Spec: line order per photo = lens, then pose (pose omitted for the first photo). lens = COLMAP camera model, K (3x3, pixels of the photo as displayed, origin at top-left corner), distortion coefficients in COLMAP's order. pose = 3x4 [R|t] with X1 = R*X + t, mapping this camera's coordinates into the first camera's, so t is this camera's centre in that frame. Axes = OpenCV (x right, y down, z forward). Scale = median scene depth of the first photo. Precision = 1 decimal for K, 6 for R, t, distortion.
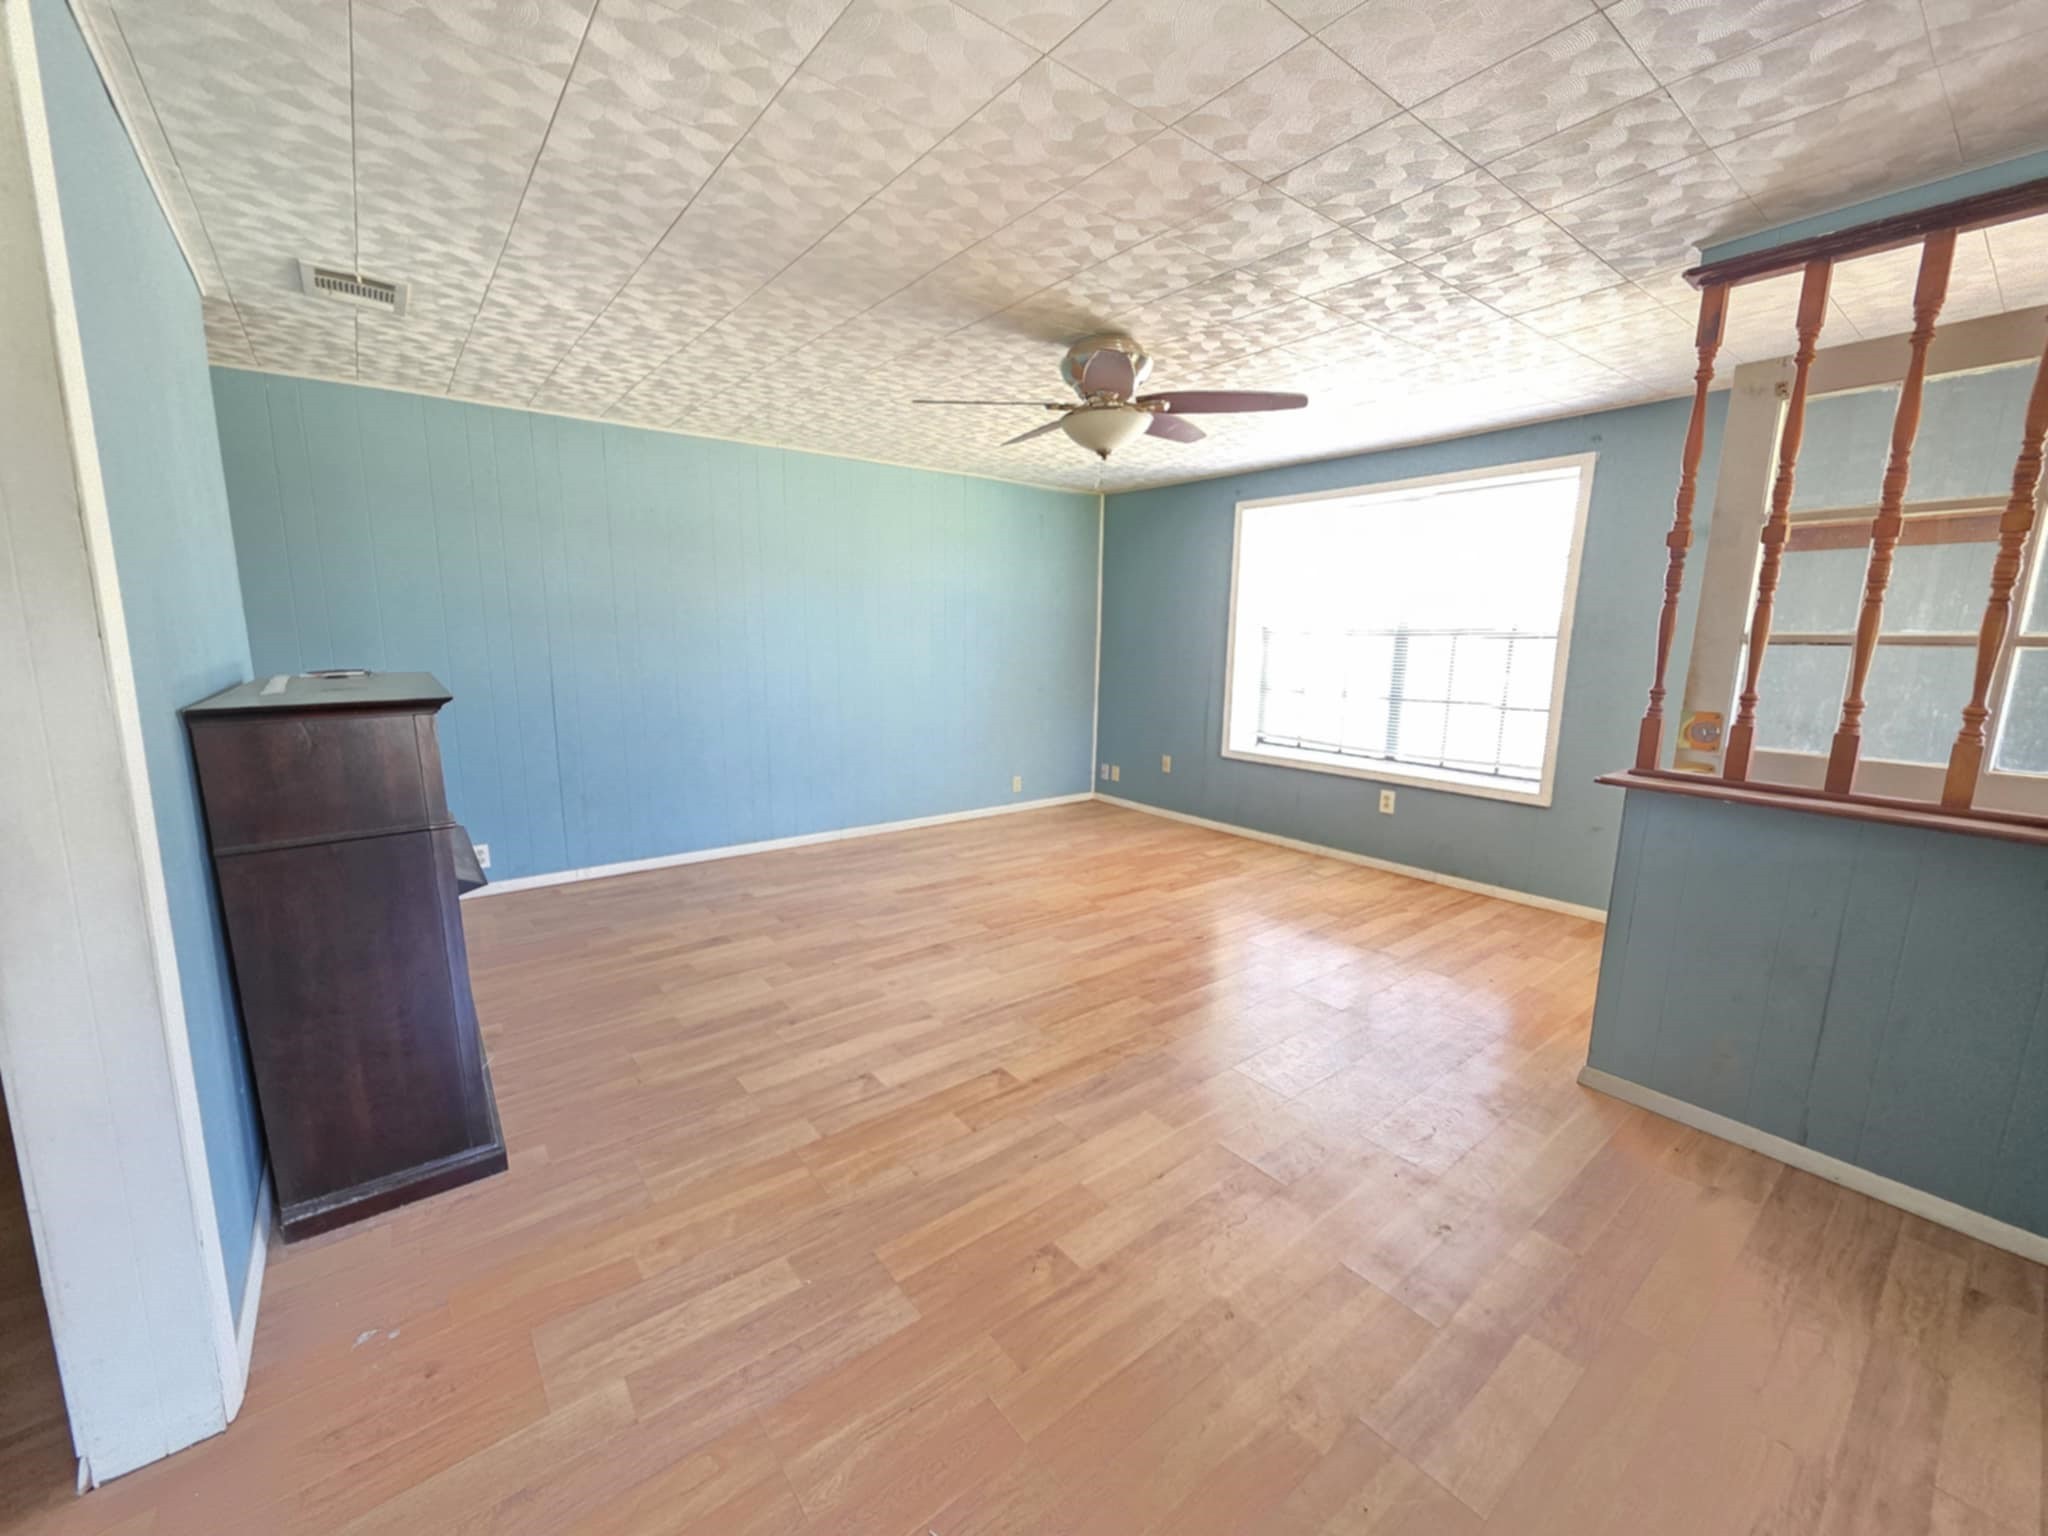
lens RADIAL K [[817.5, 0, 1021.9], [0, 817.5, 768.6], [0, 0, 1]] dist [0.002965, 0.000094]
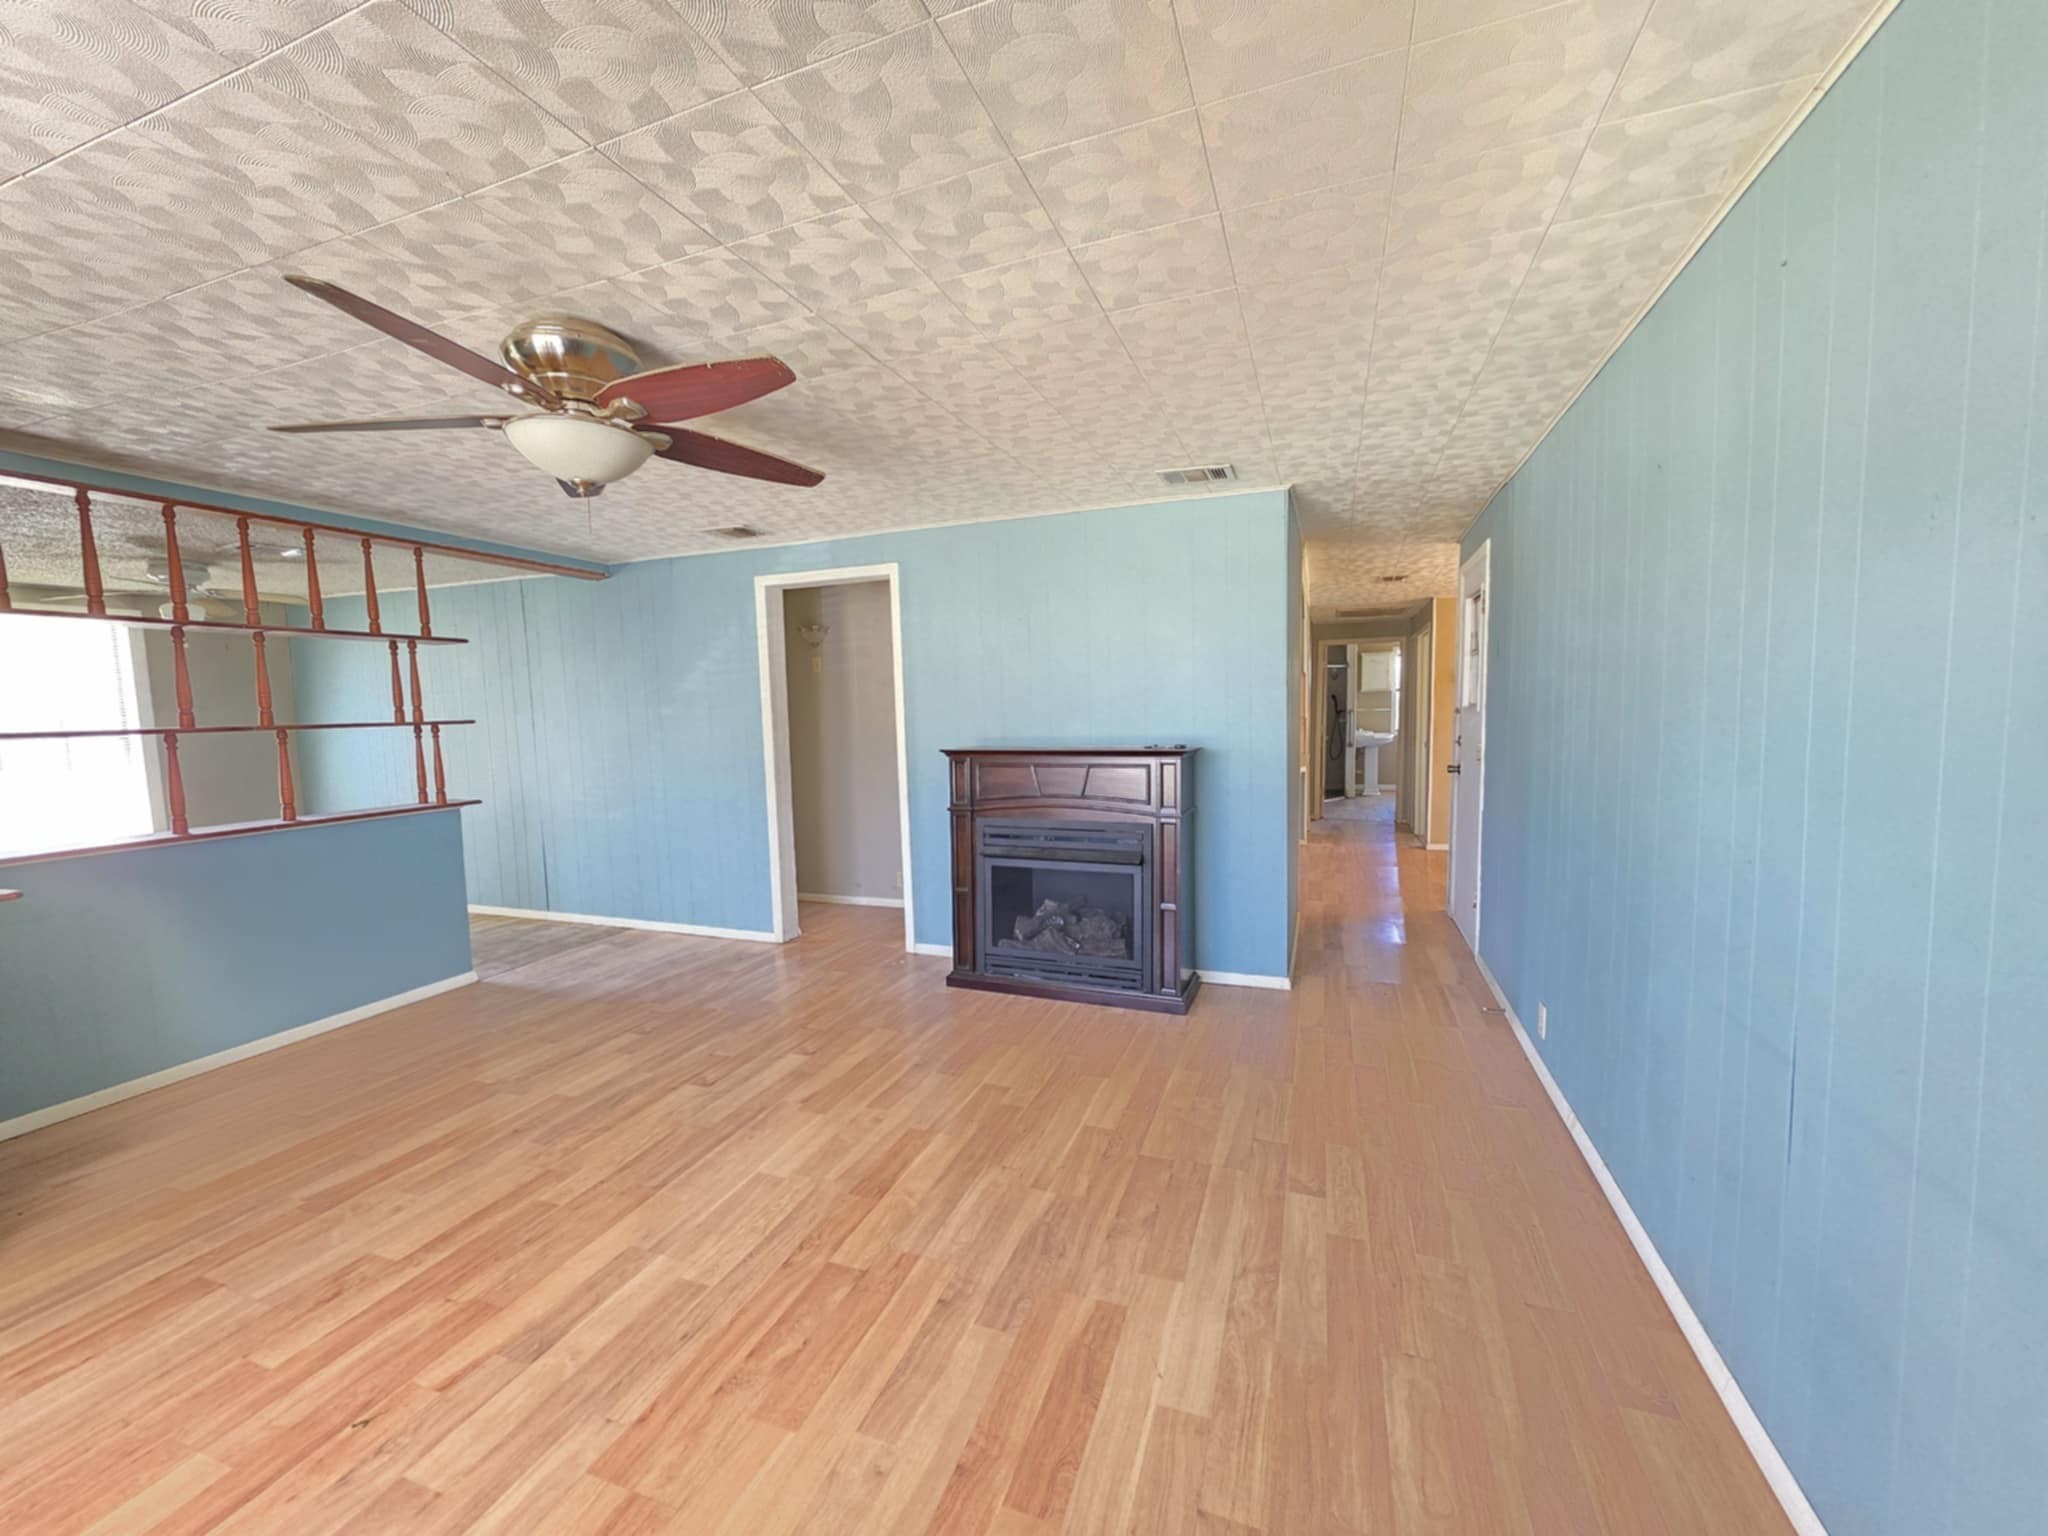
lens RADIAL K [[817.5, 0, 1018.8], [0, 817.5, 765.7], [0, 0, 1]] dist [0.002965, 0.000094]
pose [[-0.856921, 0.044633, -0.513513, 0.116854], [-0.075860, 0.974475, 0.211290, -0.247614], [0.509836, 0.220014, -0.831662, 1.389523]]
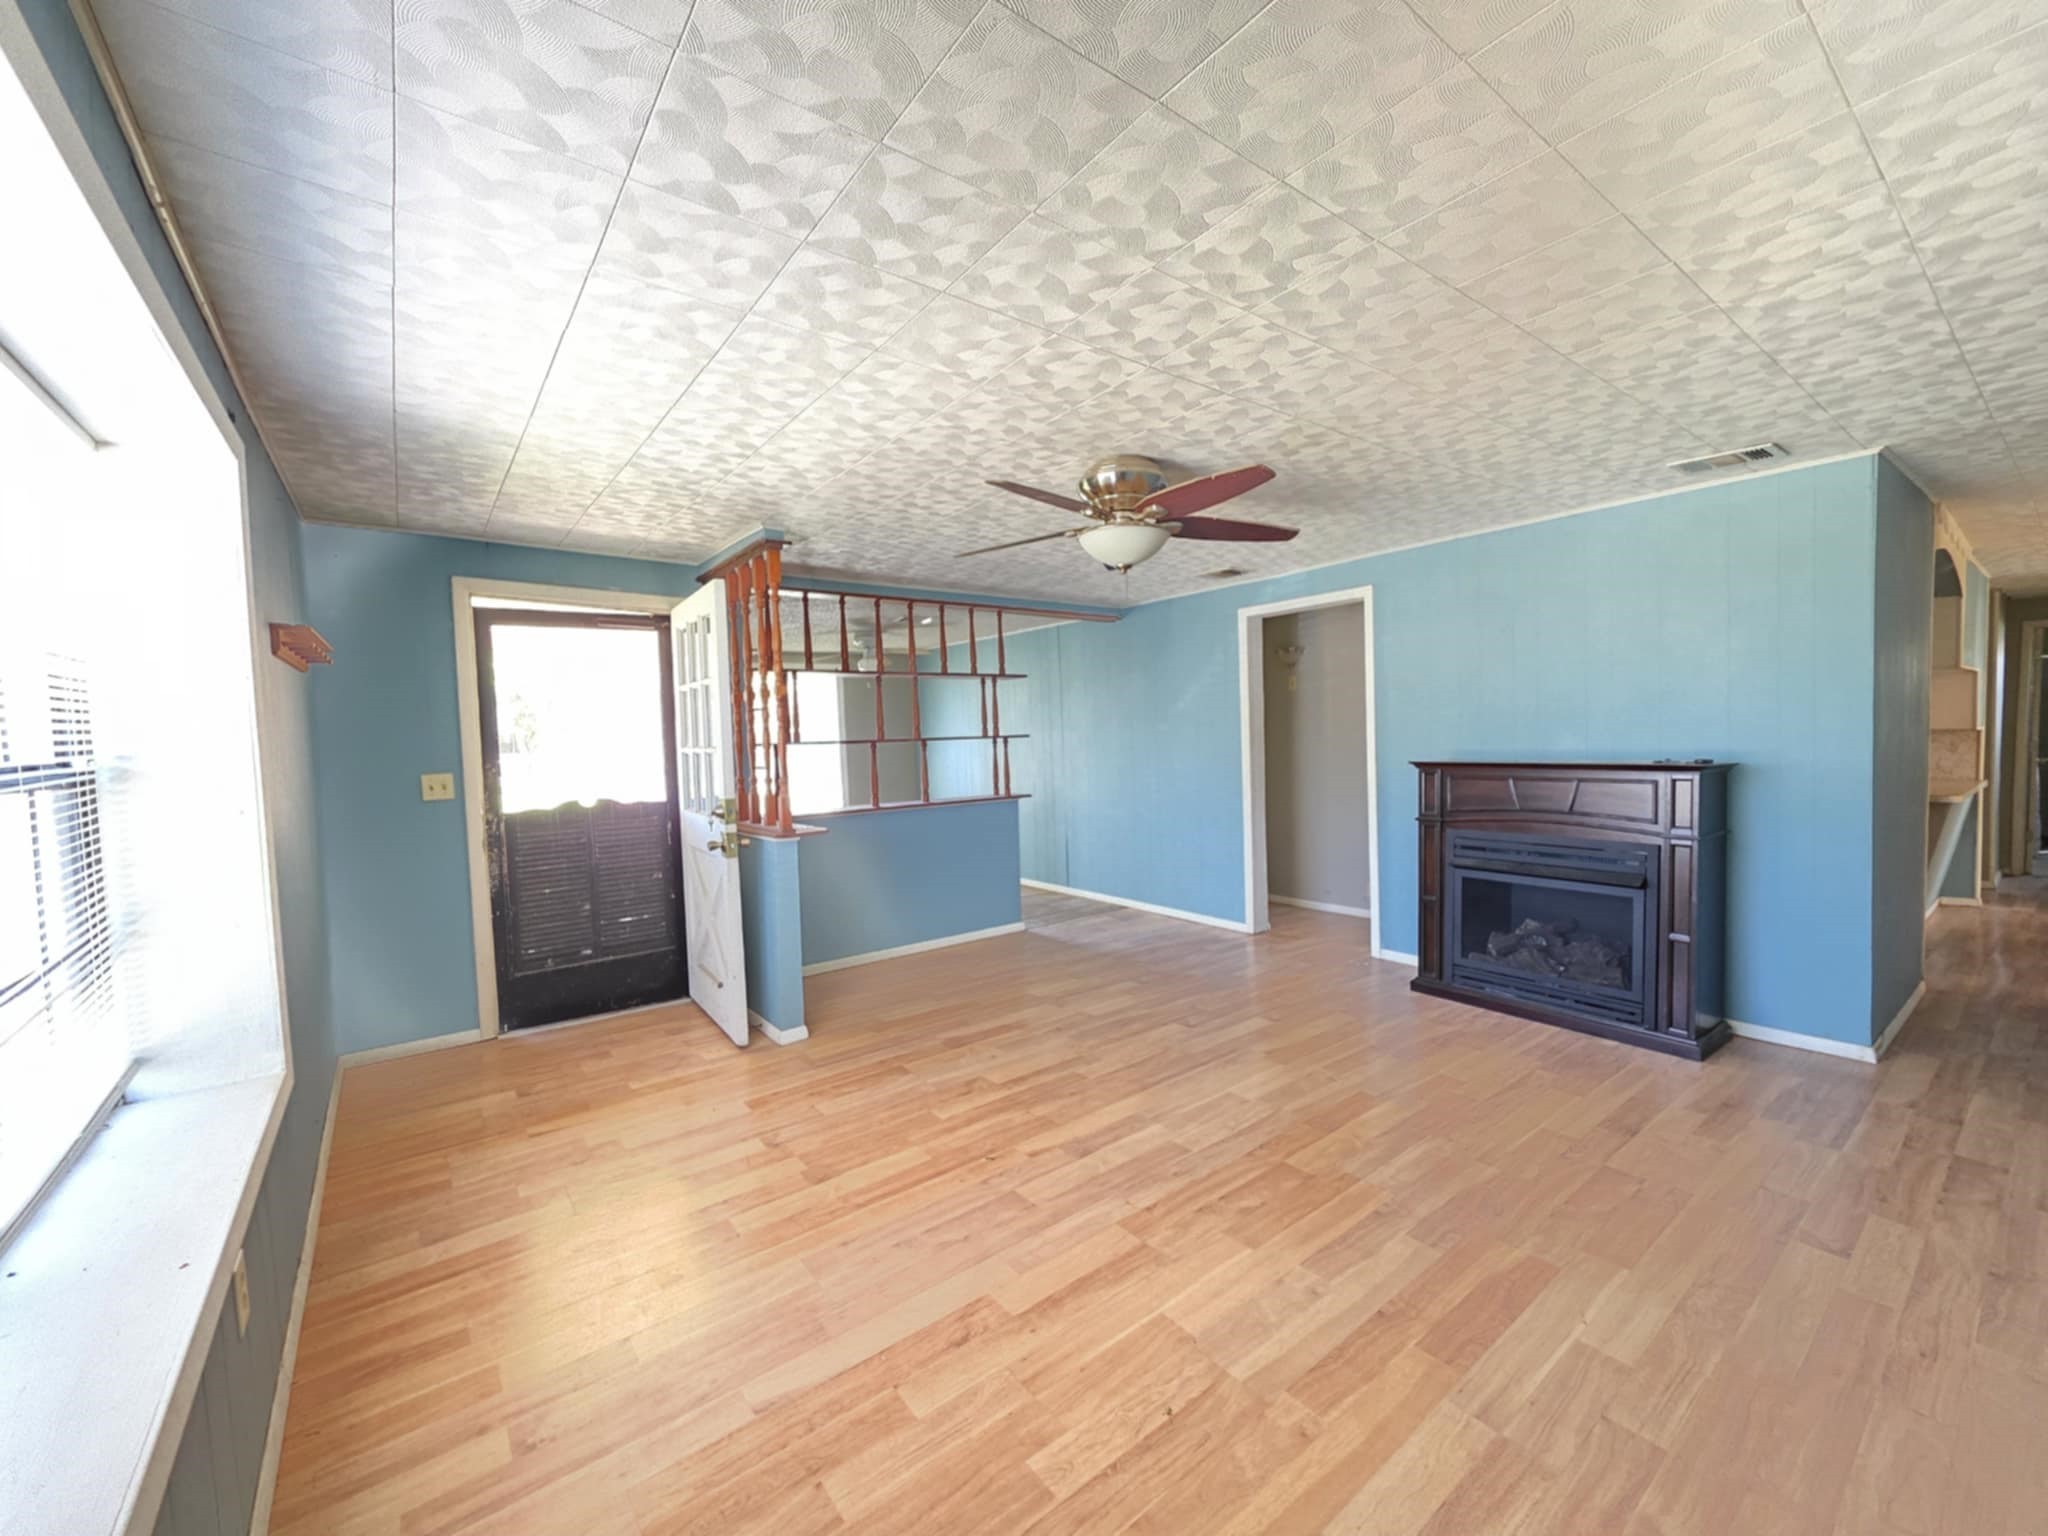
lens RADIAL K [[817.5, 0, 1017.4], [0, 817.5, 773.3], [0, 0, 1]] dist [0.002965, 0.000094]
pose [[-0.999500, 0.015302, 0.027687, 0.157646], [0.020932, 0.976138, 0.216142, -0.270346], [-0.023718, 0.216613, -0.975969, 1.544135]]
